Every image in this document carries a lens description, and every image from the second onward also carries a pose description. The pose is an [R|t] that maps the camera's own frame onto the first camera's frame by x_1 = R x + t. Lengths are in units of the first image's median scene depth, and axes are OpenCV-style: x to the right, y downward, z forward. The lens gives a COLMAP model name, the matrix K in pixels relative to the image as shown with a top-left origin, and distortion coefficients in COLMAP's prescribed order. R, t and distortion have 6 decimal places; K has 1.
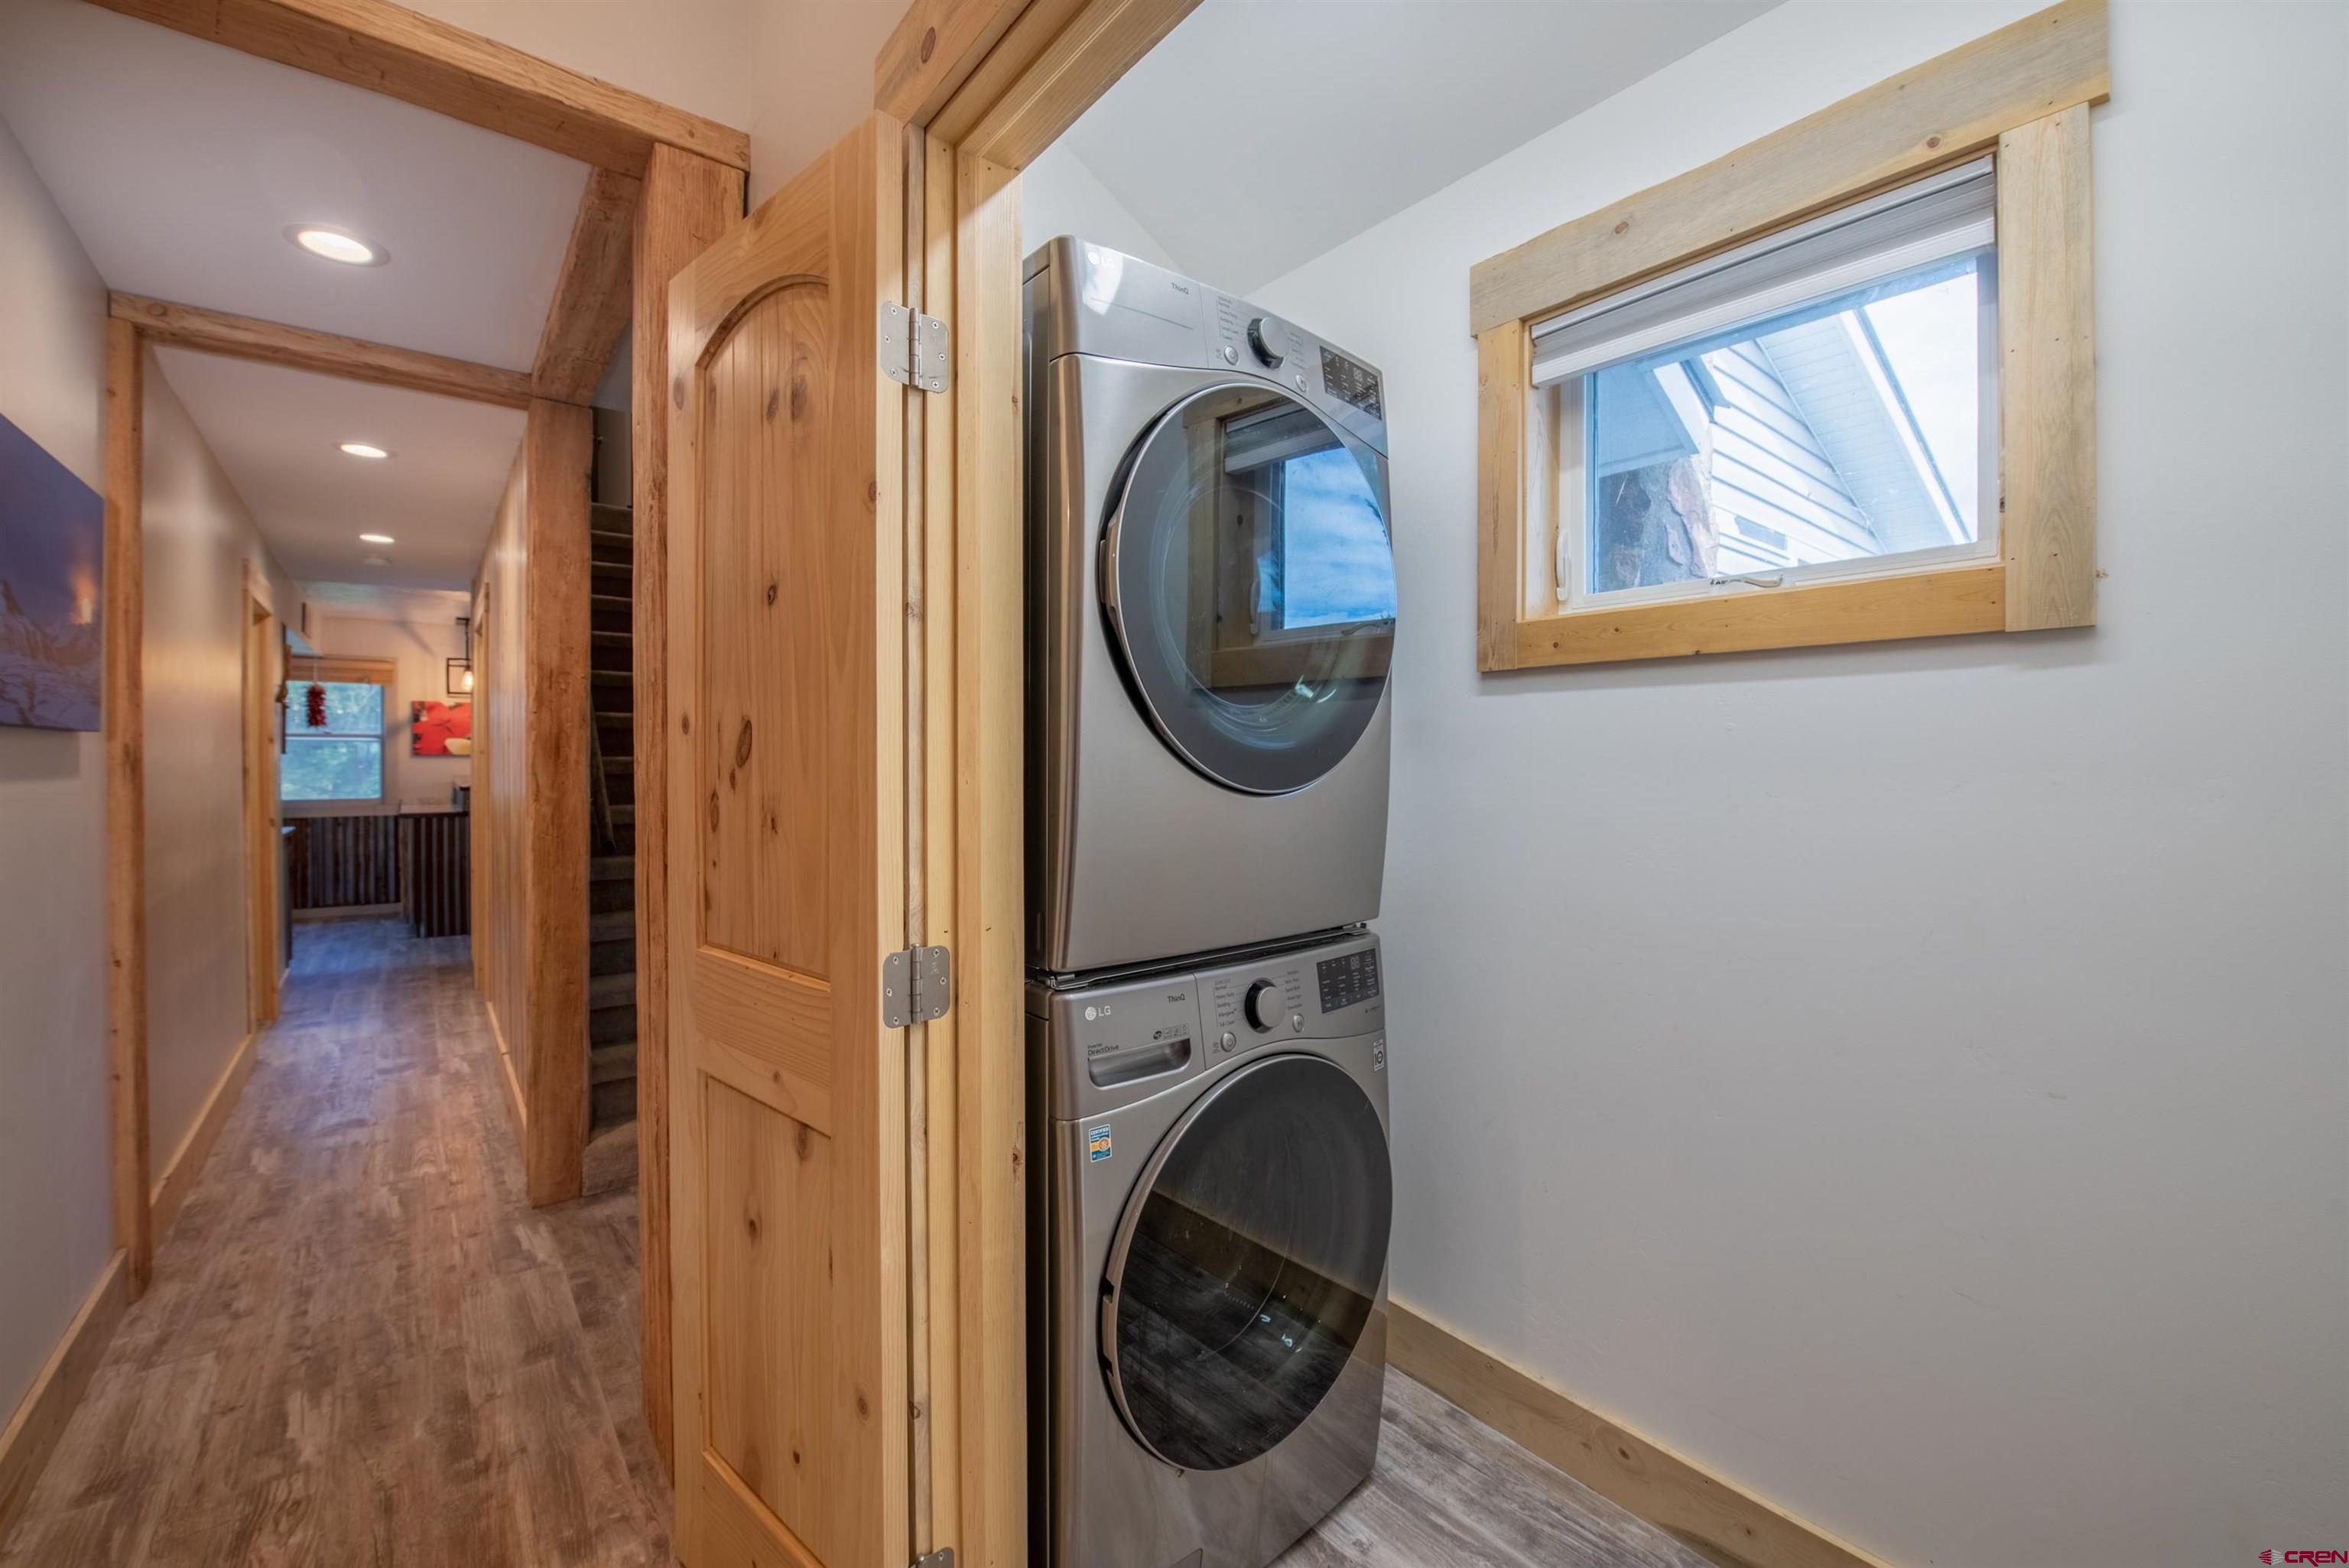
lens RADIAL K [[964.4, 0, 1185.9], [0, 964.4, 780.8], [0, 0, 1]] dist [-0.023680, -0.000261]
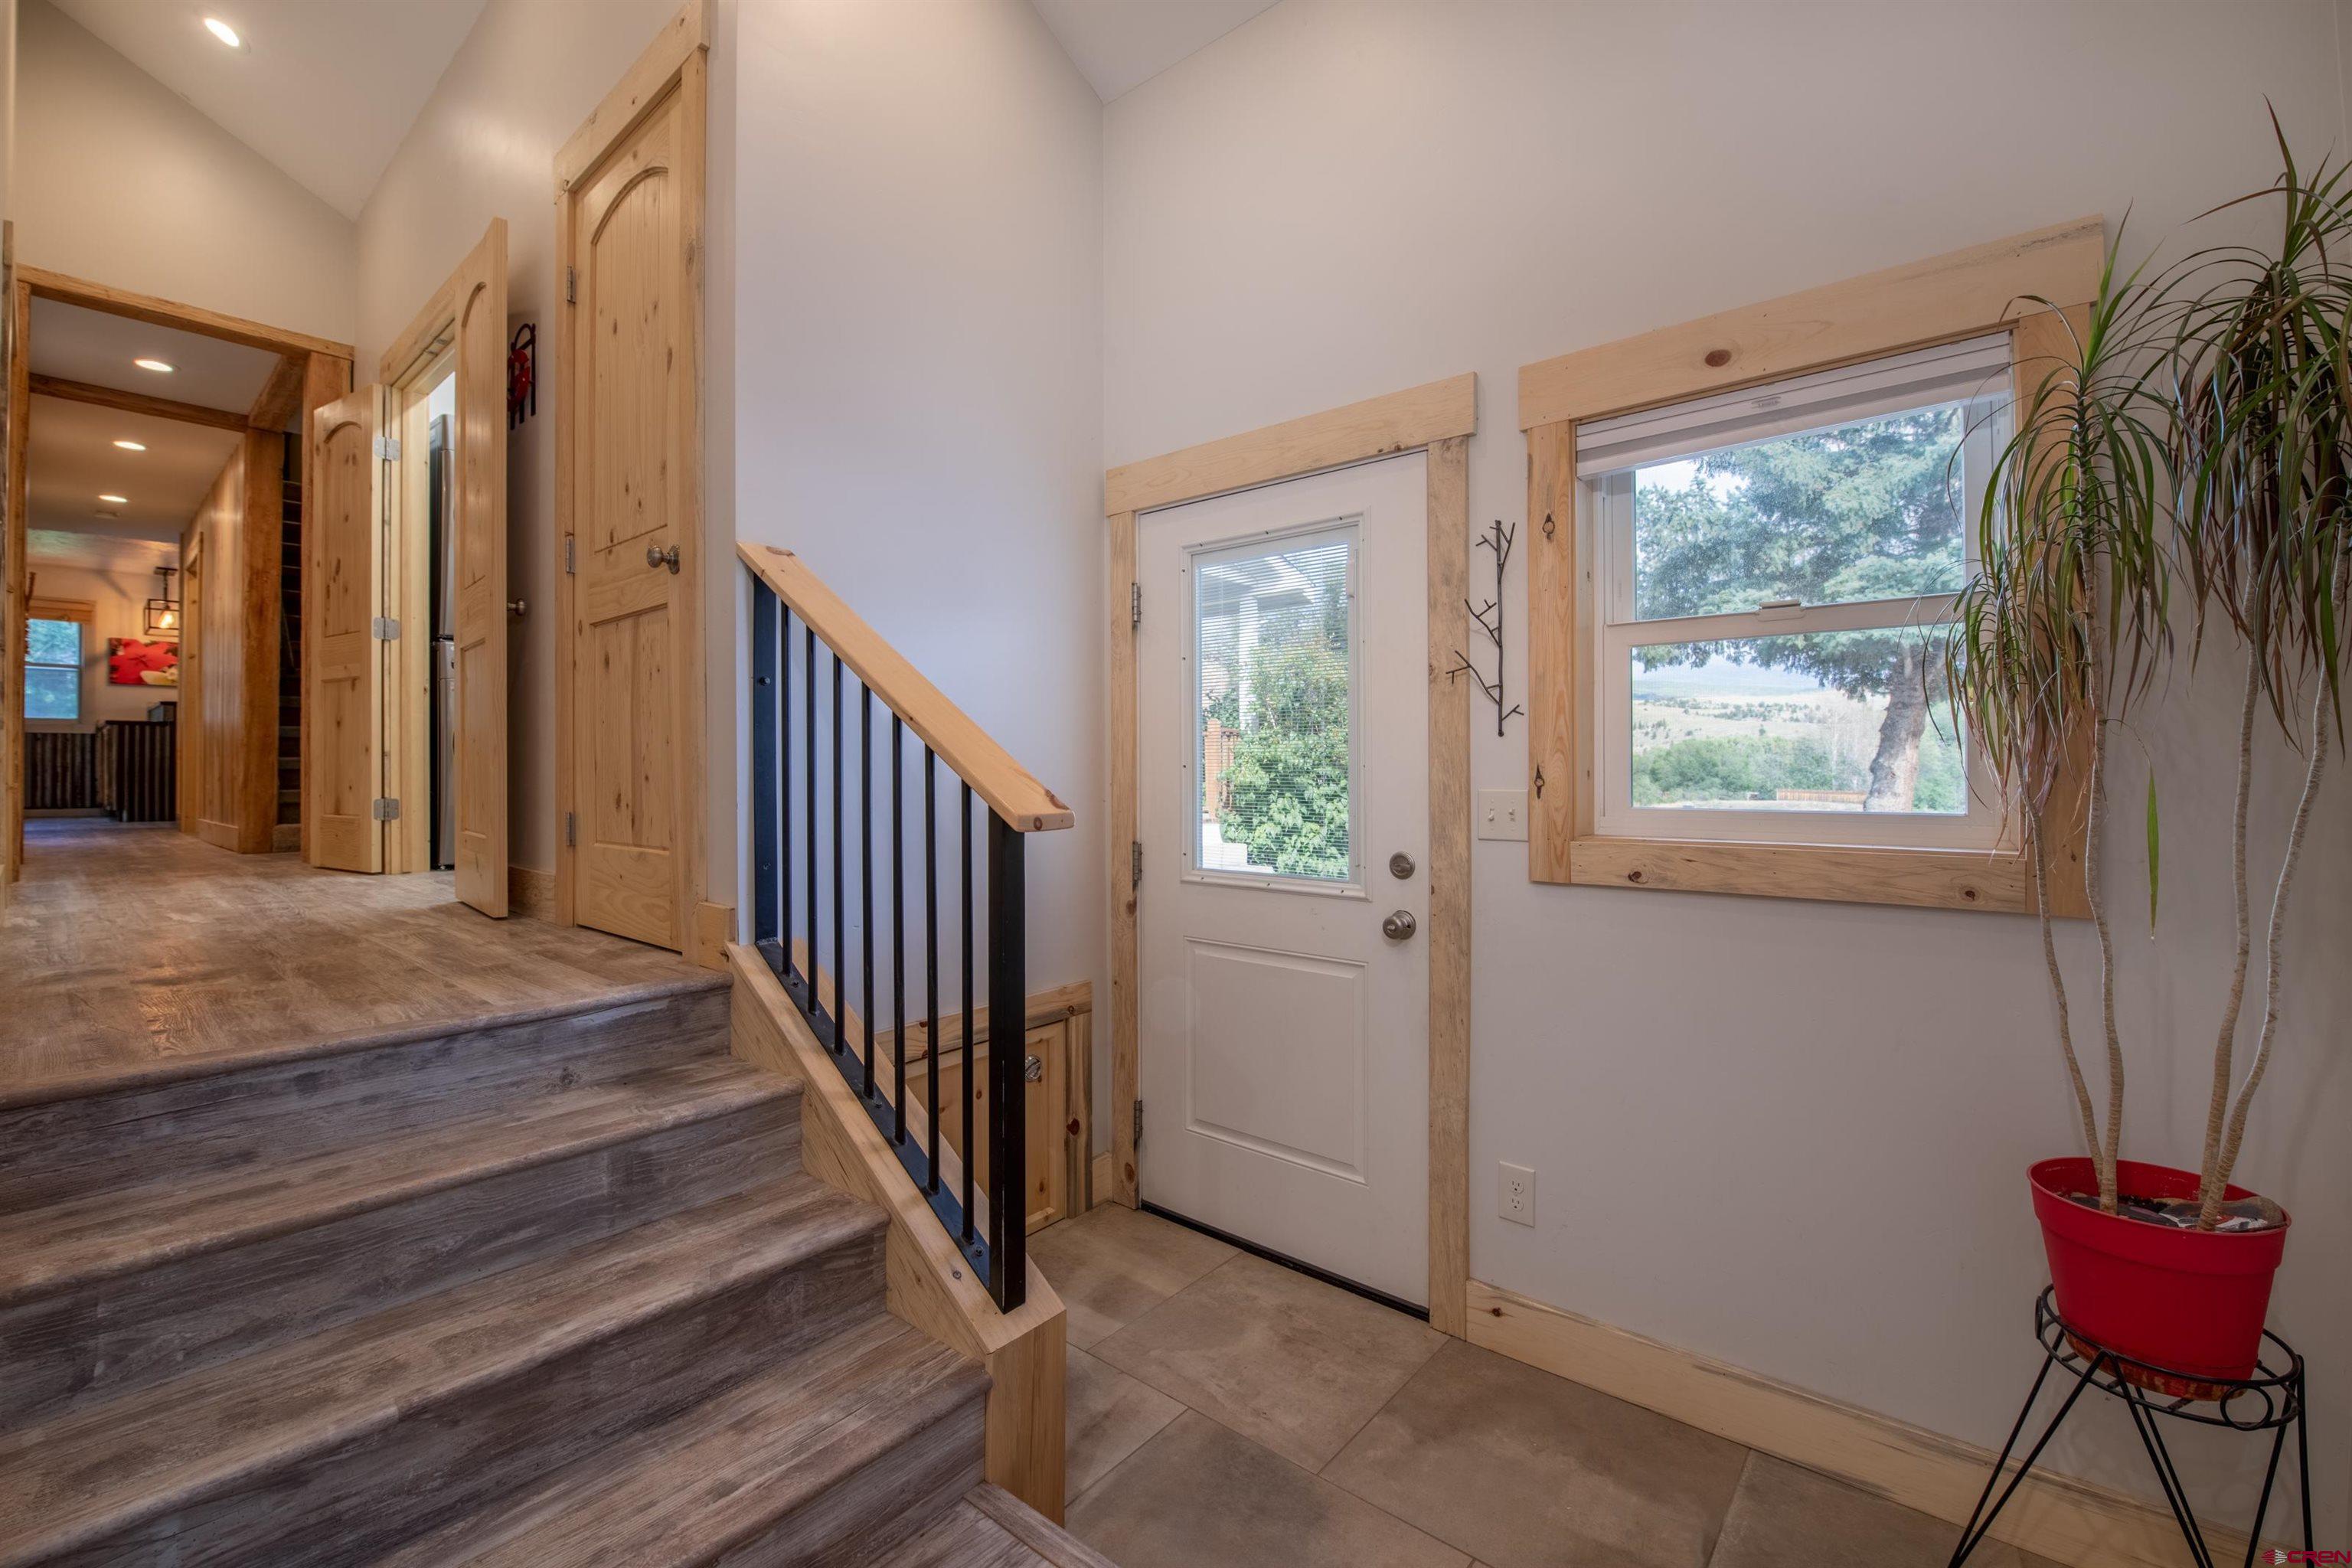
lens RADIAL K [[965.7, 0, 1167.8], [0, 965.7, 774.0], [0, 0, 1]] dist [-0.023680, -0.000261]
pose [[0.980514, -0.003183, 0.196422, 0.370852], [0.005913, 0.999894, -0.013314, 0.162246], [-0.196359, 0.014216, 0.980429, -0.596005]]
